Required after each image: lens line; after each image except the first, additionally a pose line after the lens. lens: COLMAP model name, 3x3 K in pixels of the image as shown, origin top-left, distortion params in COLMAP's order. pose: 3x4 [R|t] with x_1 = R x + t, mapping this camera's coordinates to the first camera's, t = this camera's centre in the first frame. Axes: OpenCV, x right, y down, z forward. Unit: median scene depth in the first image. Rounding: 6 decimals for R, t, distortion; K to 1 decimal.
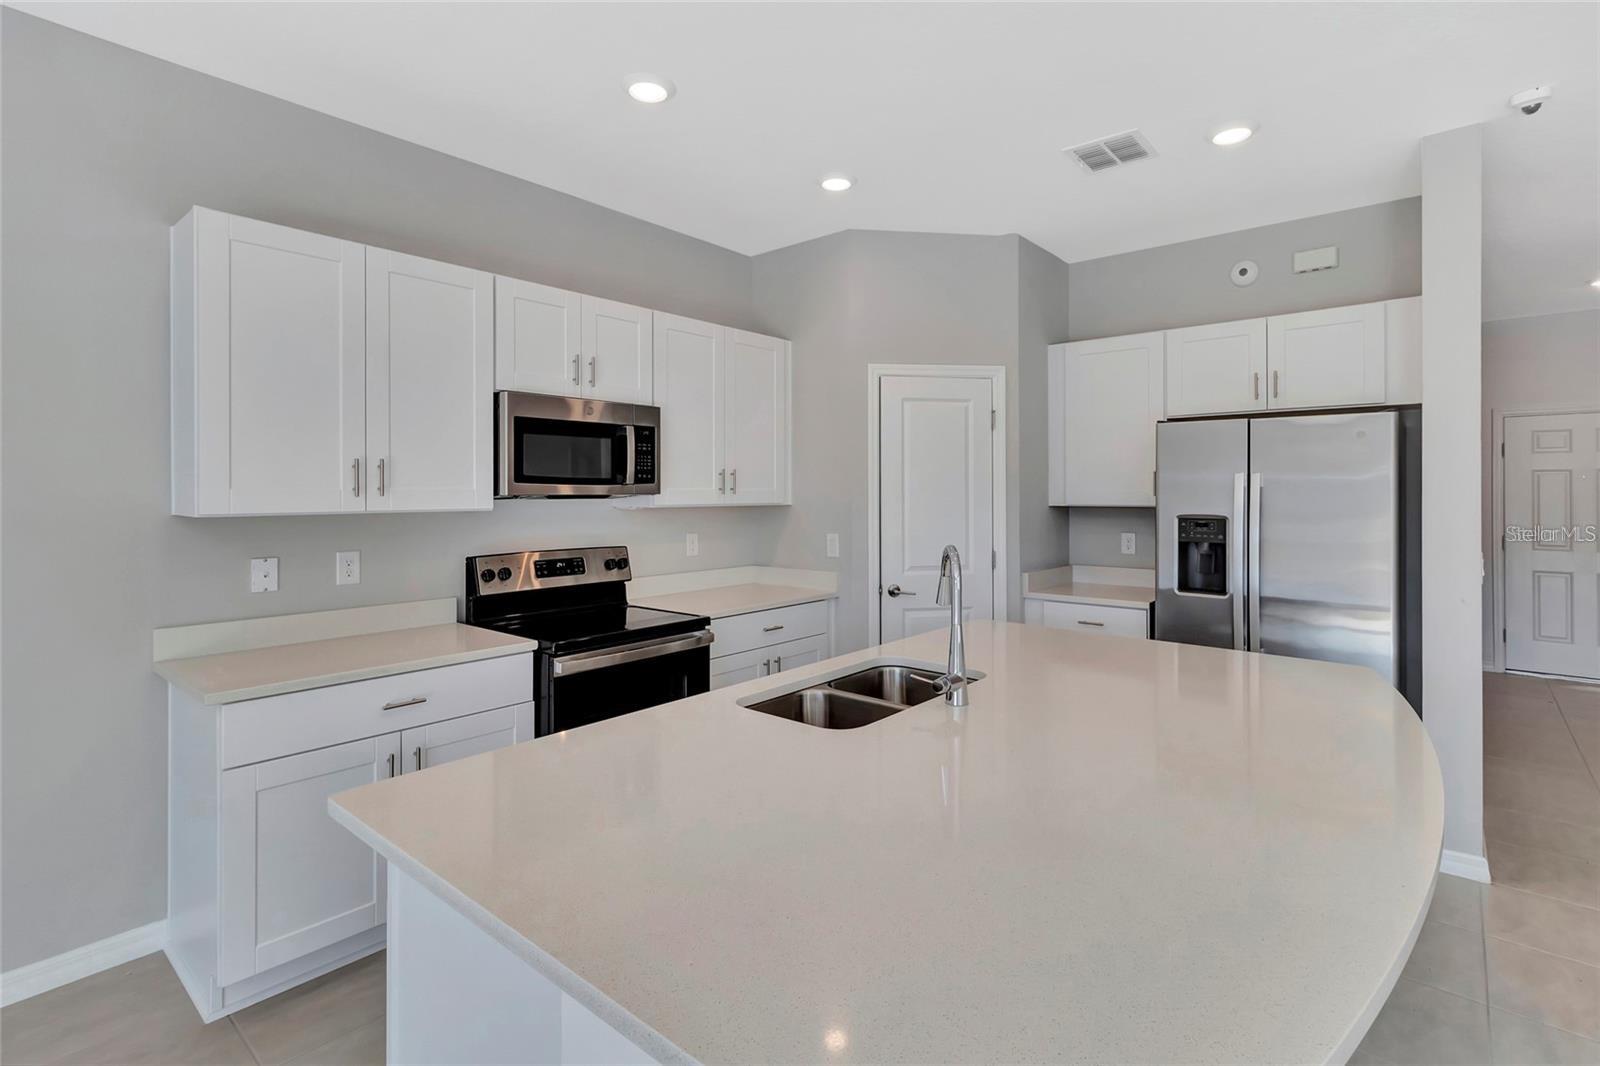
lens RADIAL K [[748.0, 0, 791.6], [0, 748.0, 479.7], [0, 0, 1]] dist [0.002591, 0.001138]
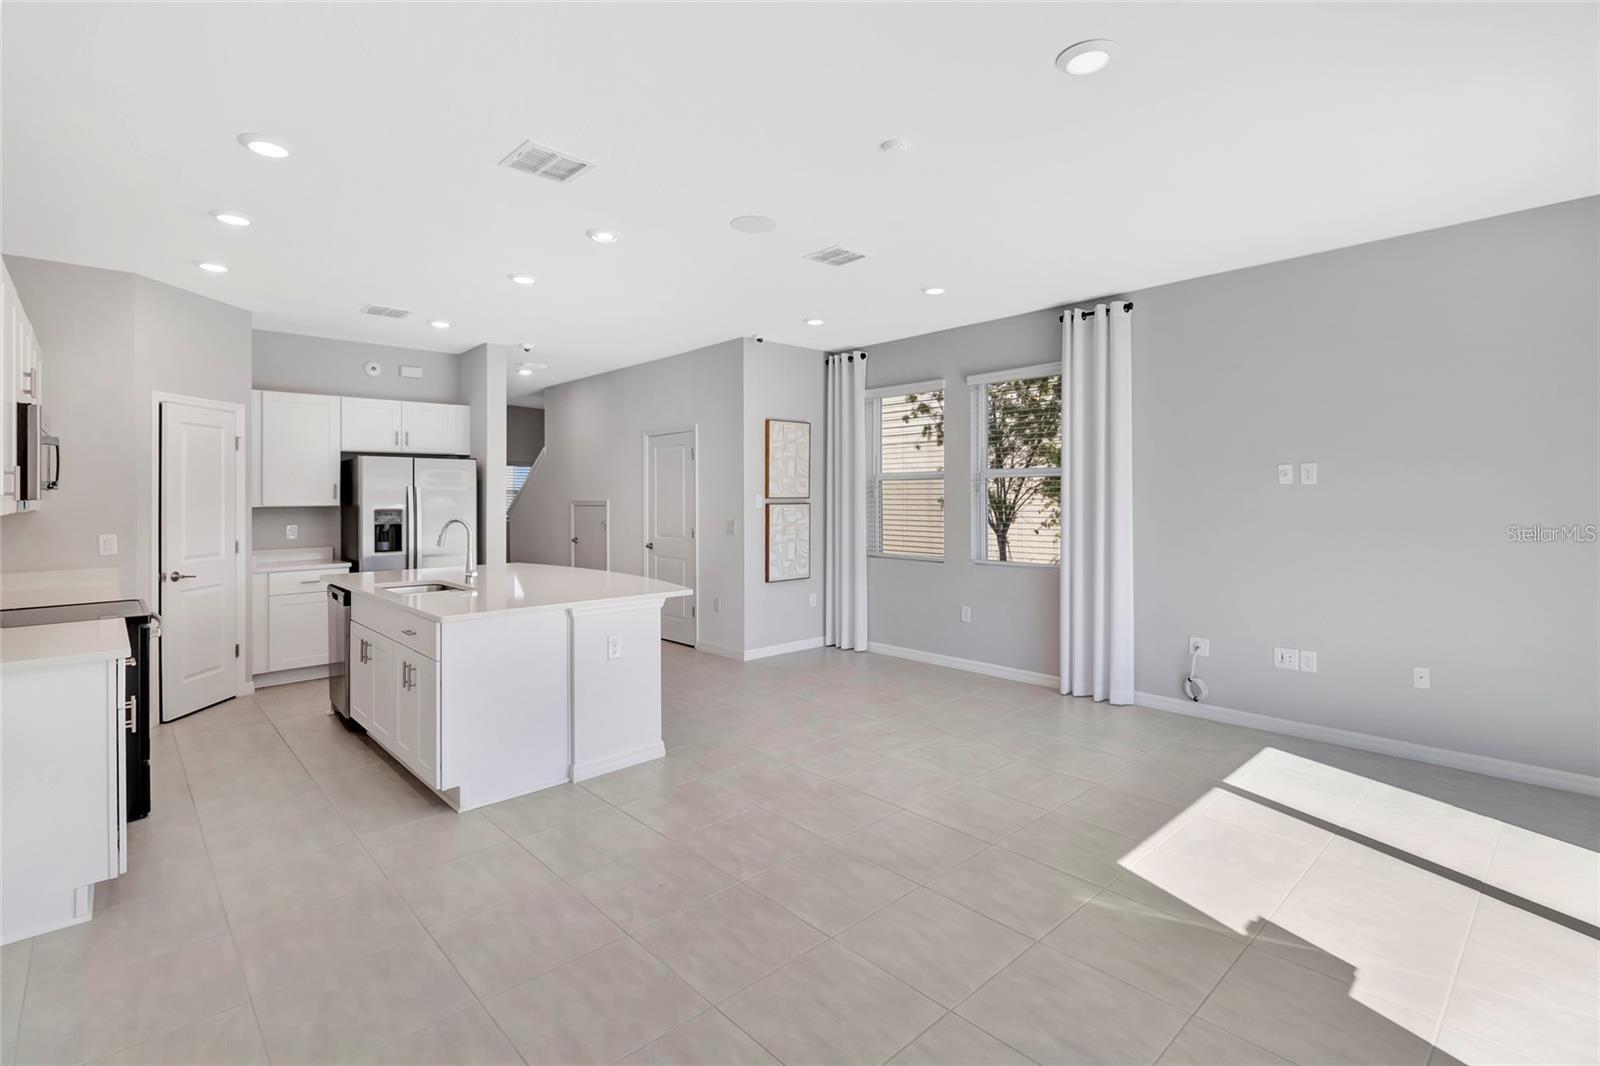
lens RADIAL K [[748.0, 0, 817.5], [0, 748.0, 498.1], [0, 0, 1]] dist [0.002591, 0.001138]
pose [[0.093286, -0.004098, 0.995631, -1.135245], [-0.011645, 0.999919, 0.005206, -0.000785], [-0.995571, -0.012080, 0.093231, -0.195937]]
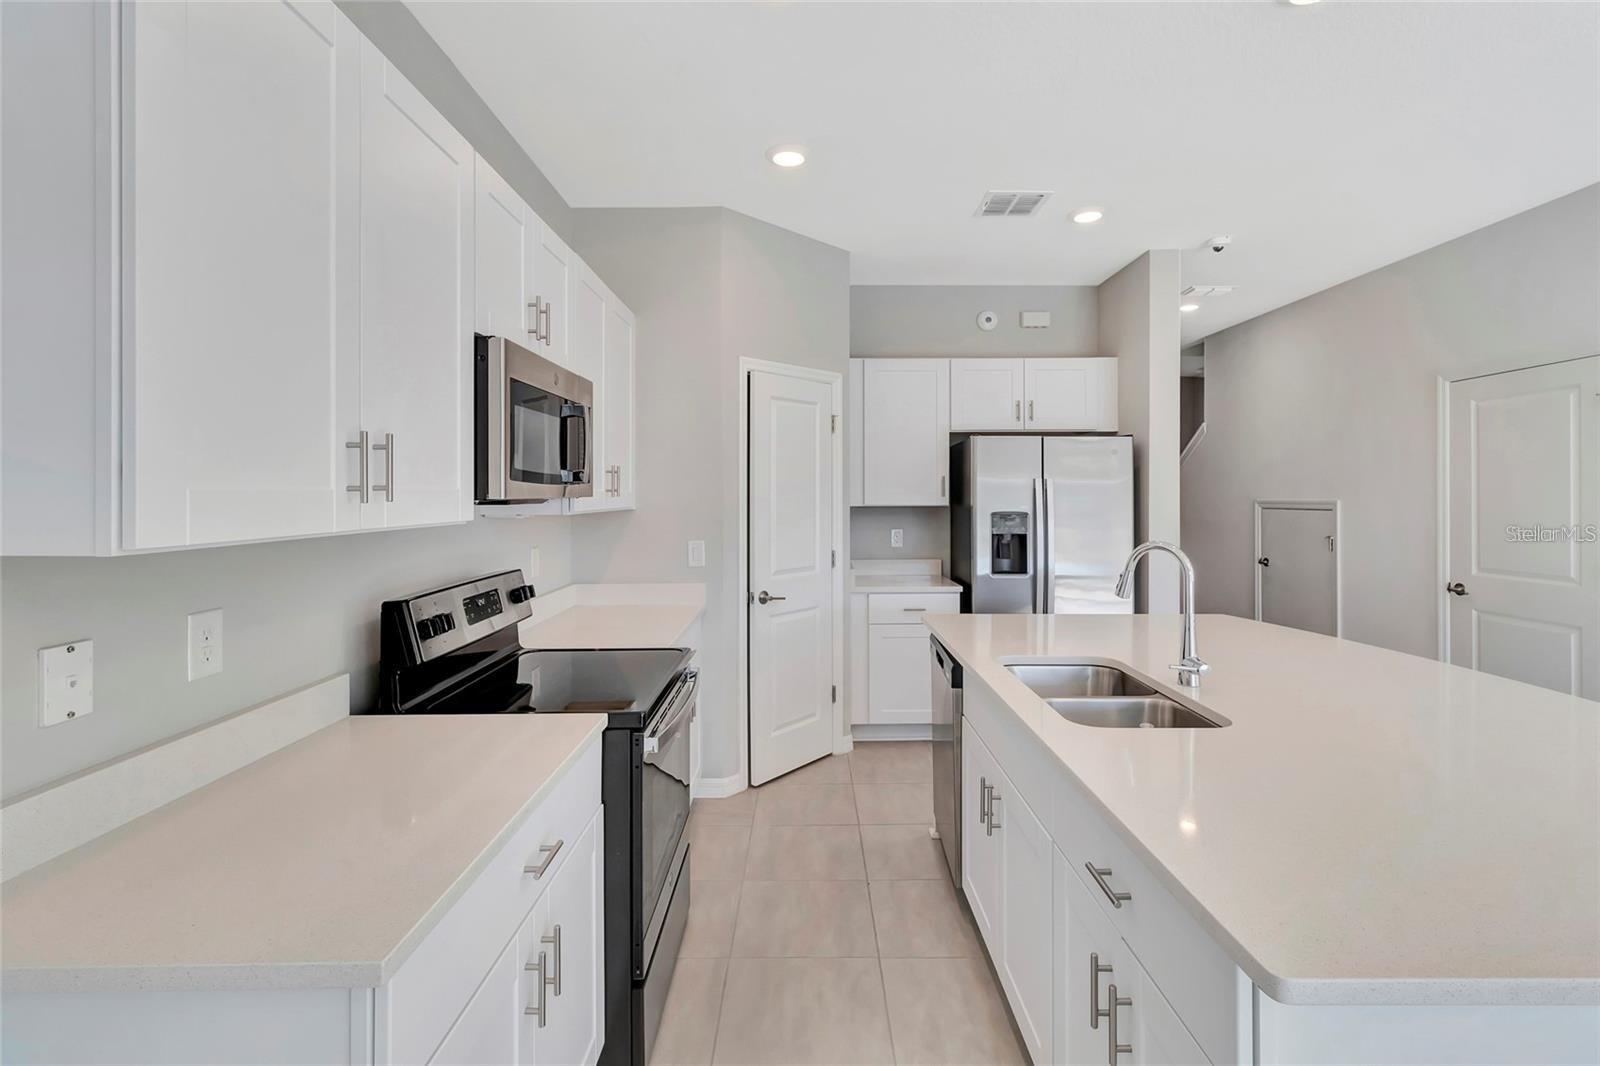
lens RADIAL K [[748.0, 0, 814.2], [0, 748.0, 480.7], [0, 0, 1]] dist [0.002591, 0.001138]
pose [[0.749547, 0.009982, 0.661876, -0.503522], [-0.009537, 0.999945, -0.004280, 0.004175], [-0.661882, -0.003105, 0.749601, 0.282308]]
